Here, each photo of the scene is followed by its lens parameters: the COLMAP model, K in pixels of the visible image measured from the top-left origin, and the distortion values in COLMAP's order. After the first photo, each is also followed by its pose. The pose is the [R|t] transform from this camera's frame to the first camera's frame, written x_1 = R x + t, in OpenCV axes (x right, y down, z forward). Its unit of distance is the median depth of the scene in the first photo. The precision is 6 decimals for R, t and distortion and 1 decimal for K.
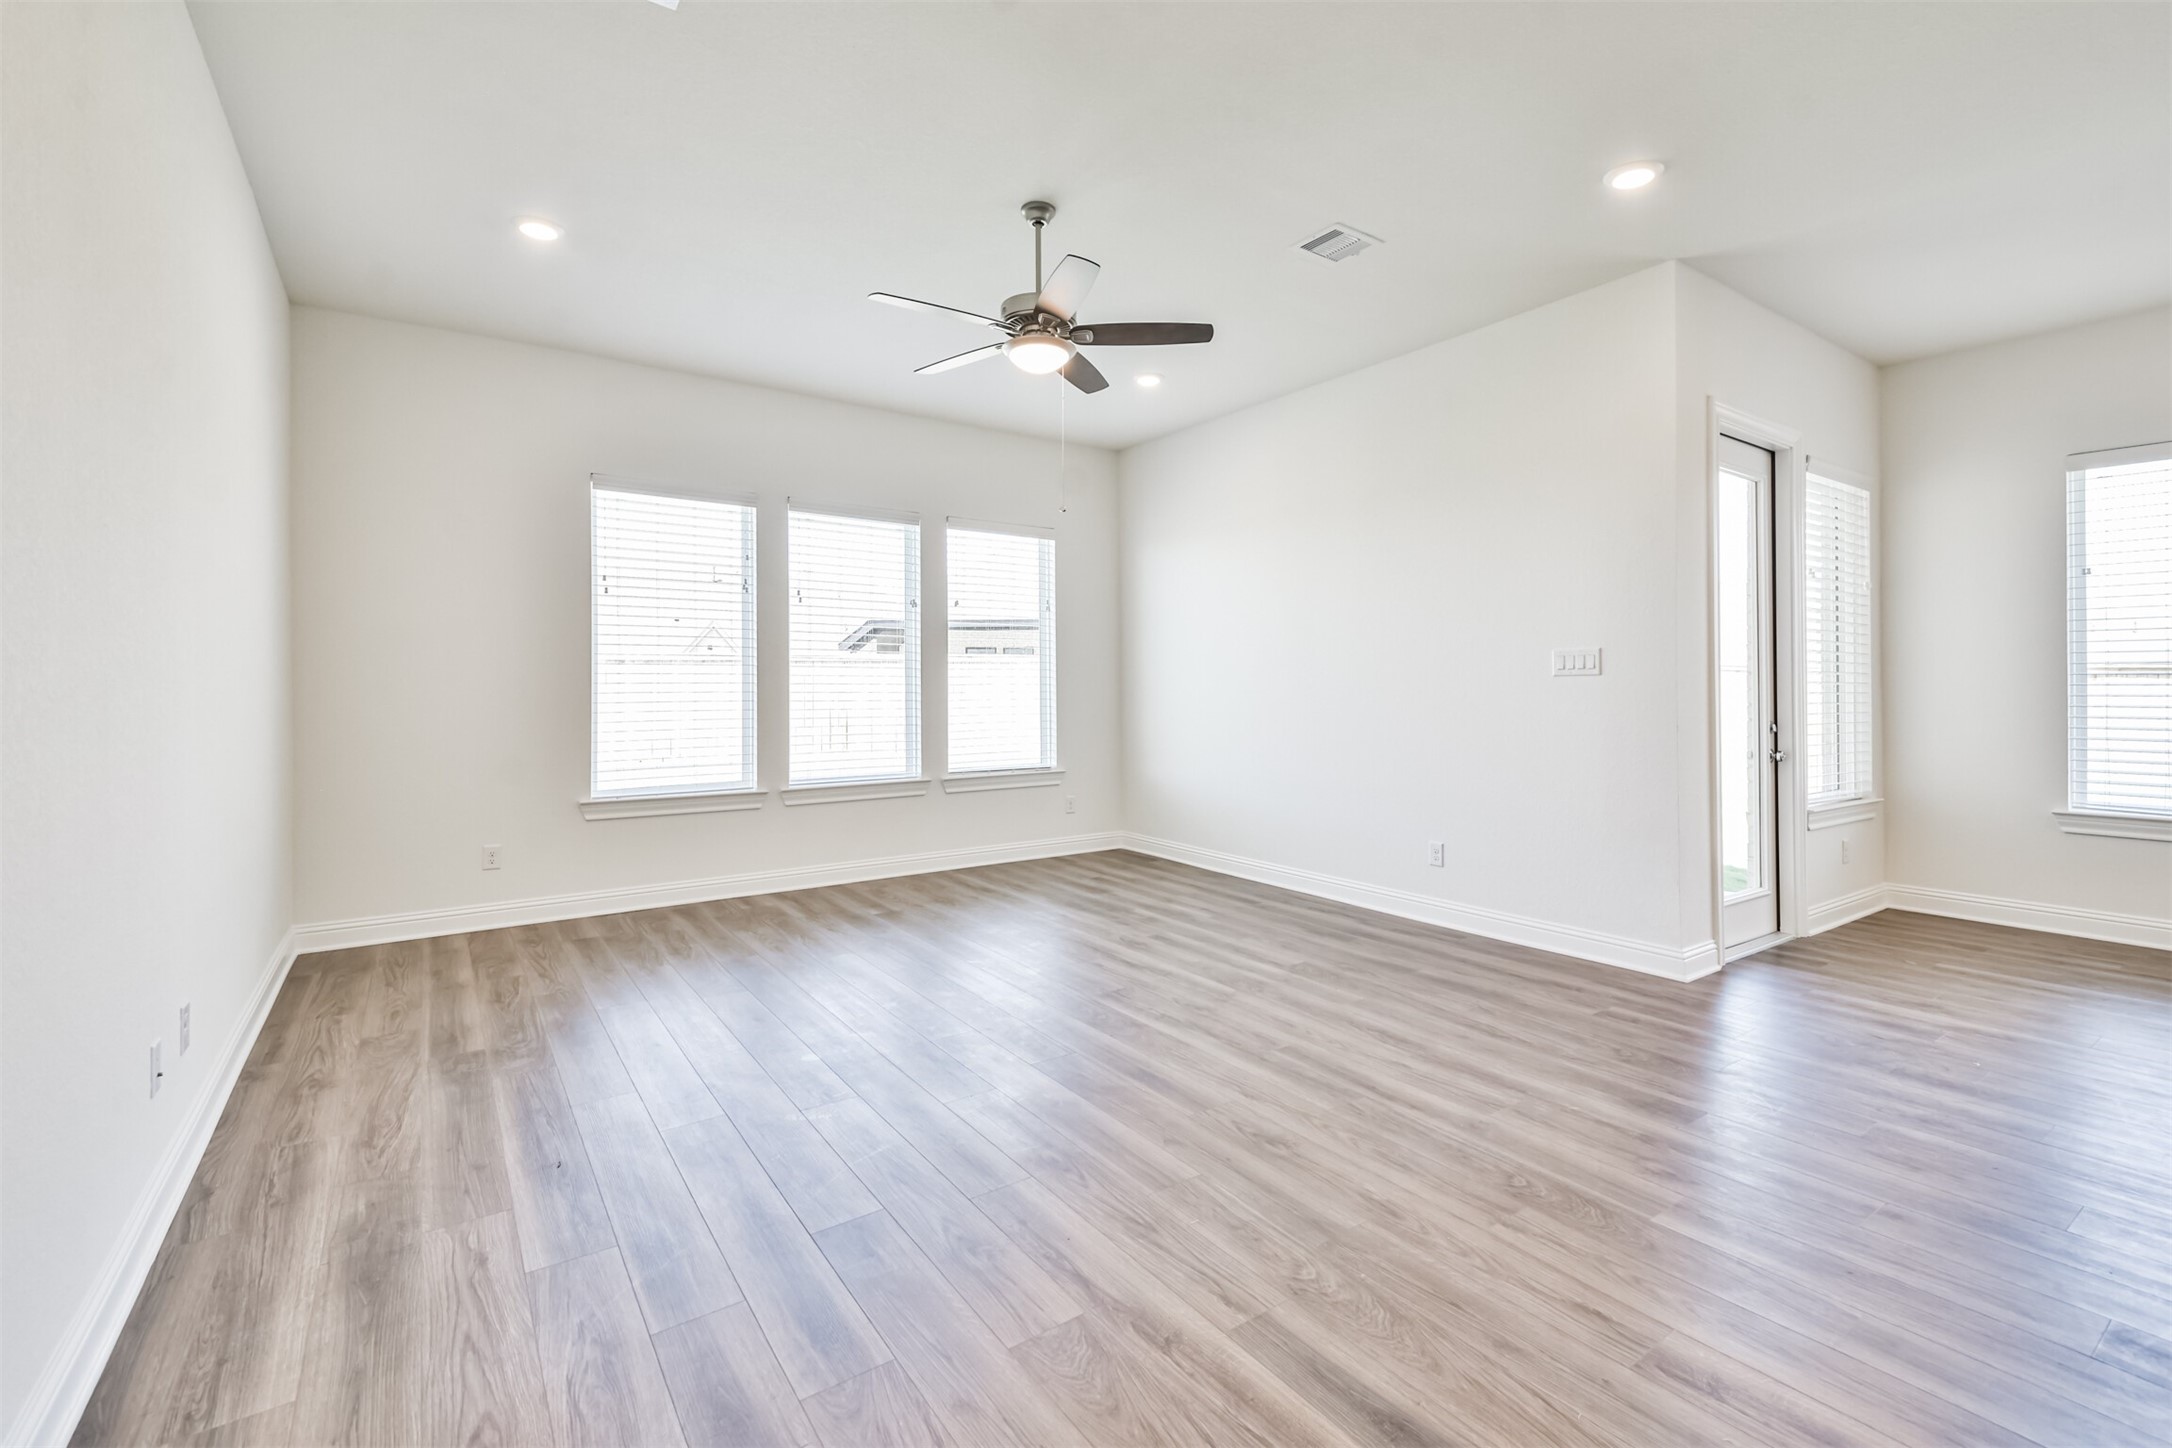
lens RADIAL K [[940.4, 0, 1084.6], [0, 940.4, 686.2], [0, 0, 1]] dist [0.026545, -0.011181]
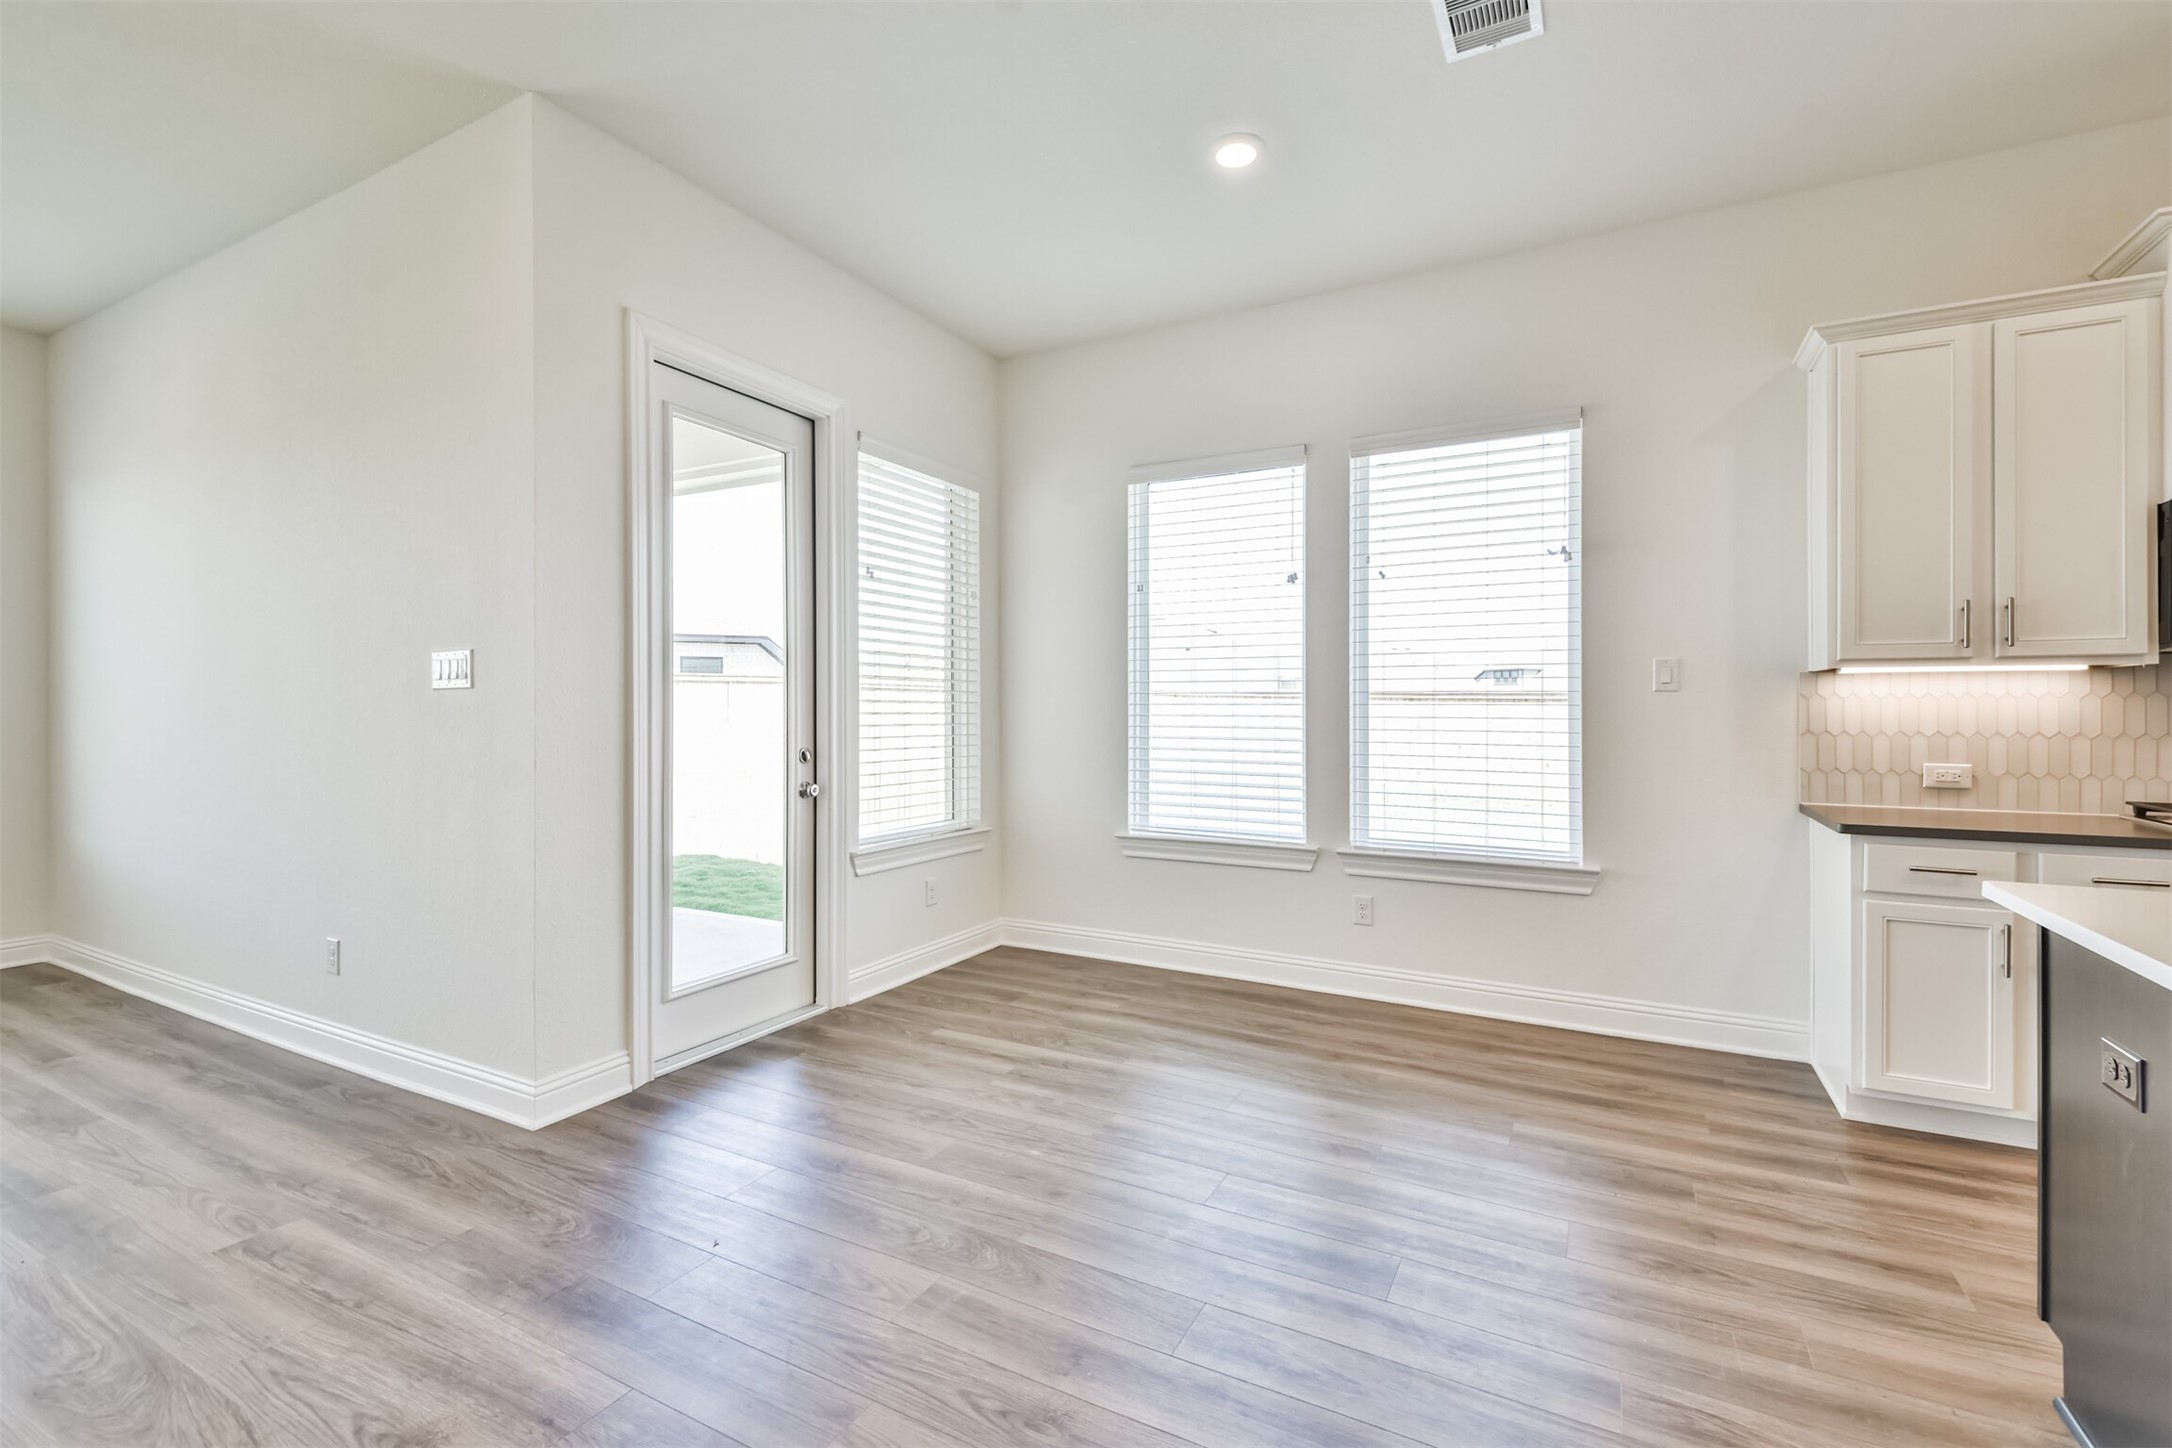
lens RADIAL K [[940.4, 0, 1079.5], [0, 940.4, 706.3], [0, 0, 1]] dist [0.026545, -0.011181]
pose [[0.896850, 0.002480, 0.442329, 0.576626], [-0.002428, 0.999997, -0.000685, 0.001050], [-0.442329, -0.000460, 0.896853, 0.168284]]
